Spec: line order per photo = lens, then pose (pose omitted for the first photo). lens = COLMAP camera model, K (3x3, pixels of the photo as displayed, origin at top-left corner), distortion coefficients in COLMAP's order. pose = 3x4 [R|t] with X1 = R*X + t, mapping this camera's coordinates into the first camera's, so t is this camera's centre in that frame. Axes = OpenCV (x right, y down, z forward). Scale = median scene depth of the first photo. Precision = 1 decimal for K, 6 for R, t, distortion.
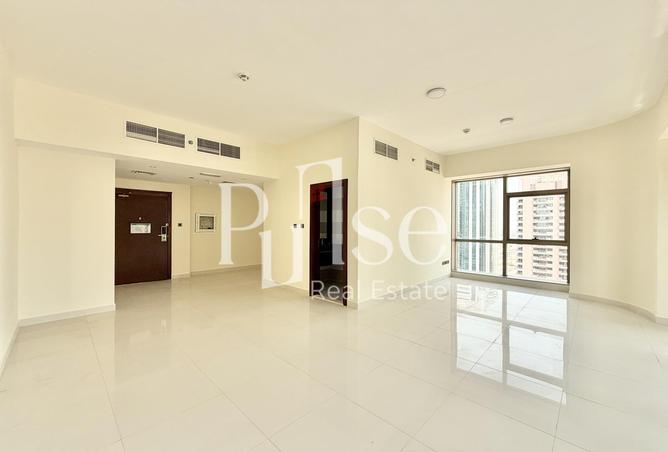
lens RADIAL K [[269.0, 0, 334.8], [0, 269.0, 224.8], [0, 0, 1]] dist [-0.000091, -0.000132]
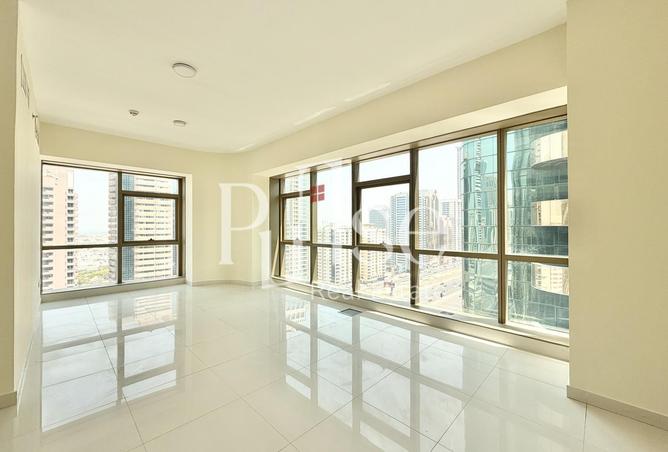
lens RADIAL K [[269.0, 0, 334.8], [0, 269.0, 224.8], [0, 0, 1]] dist [-0.000091, -0.000132]
pose [[0.006020, 0.003766, 0.999975, -0.281141], [-0.002913, 0.999989, -0.003748, -0.002465], [-0.999978, -0.002890, 0.006031, 0.312023]]
